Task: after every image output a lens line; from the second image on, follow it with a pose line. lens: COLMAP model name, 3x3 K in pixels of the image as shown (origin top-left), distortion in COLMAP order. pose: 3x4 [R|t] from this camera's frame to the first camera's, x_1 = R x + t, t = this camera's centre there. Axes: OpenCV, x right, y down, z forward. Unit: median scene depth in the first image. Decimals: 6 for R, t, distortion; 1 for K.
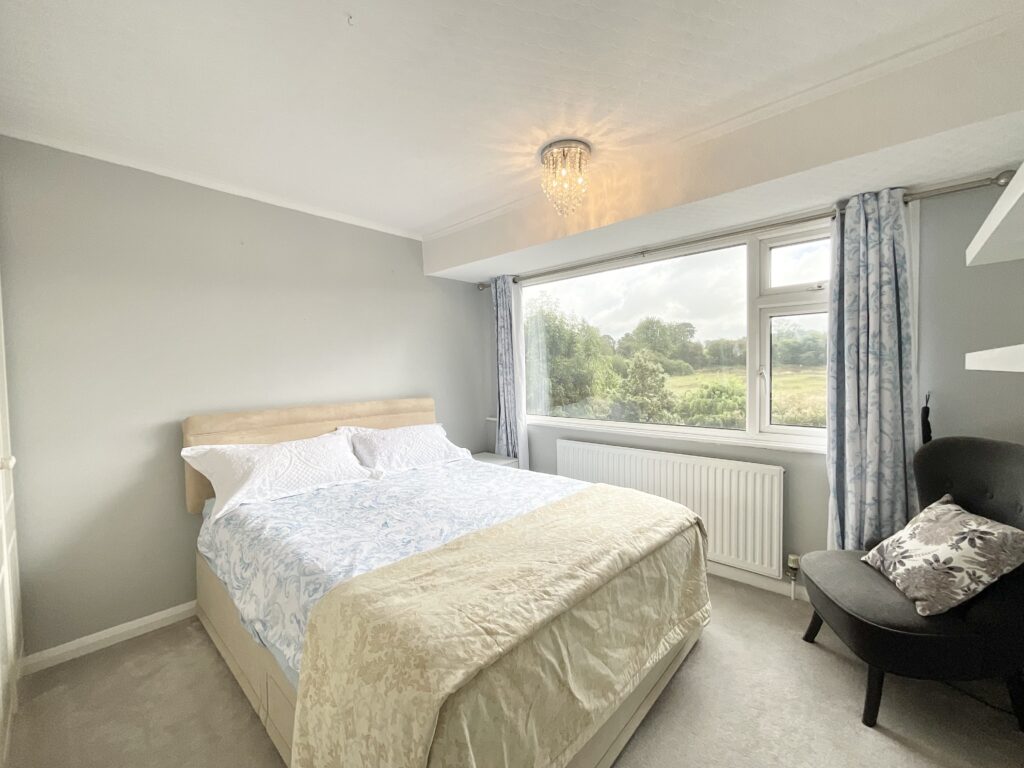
lens RADIAL K [[414.0, 0, 514.4], [0, 414.0, 385.6], [0, 0, 1]] dist [0.000975, 0.000308]
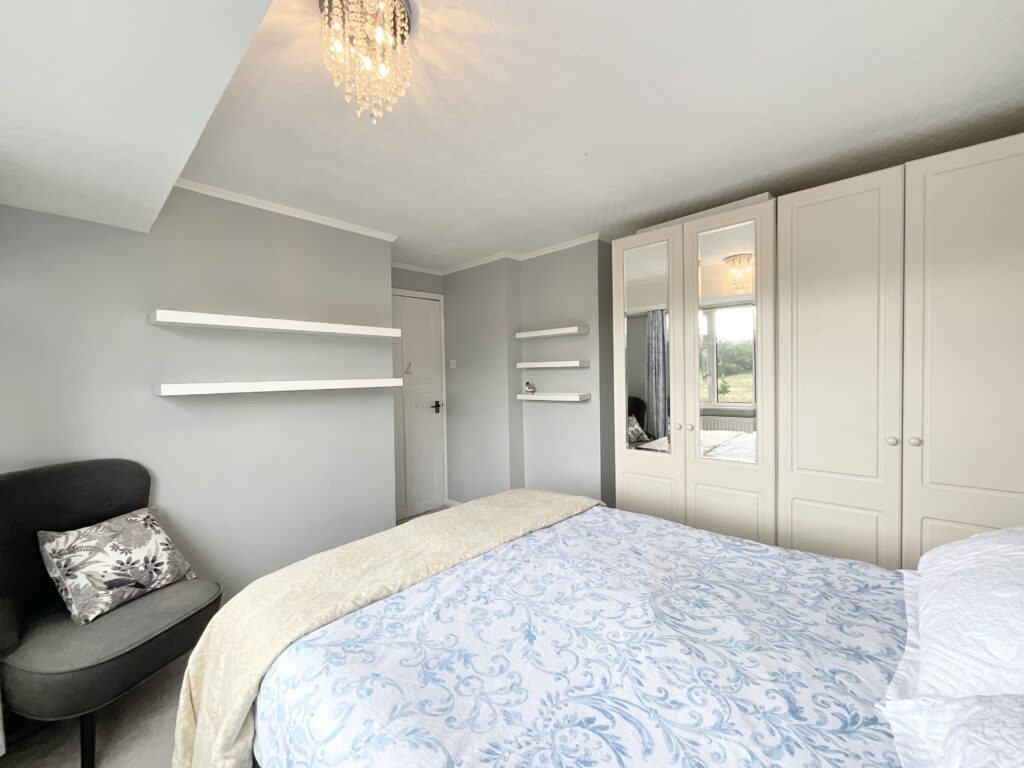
lens RADIAL K [[414.0, 0, 514.4], [0, 414.0, 385.6], [0, 0, 1]] dist [0.000975, 0.000308]
pose [[-0.999119, 0.041373, 0.006987, -0.071032], [0.041701, 0.997547, 0.056226, -0.078956], [-0.004644, 0.056468, -0.998394, 1.839393]]
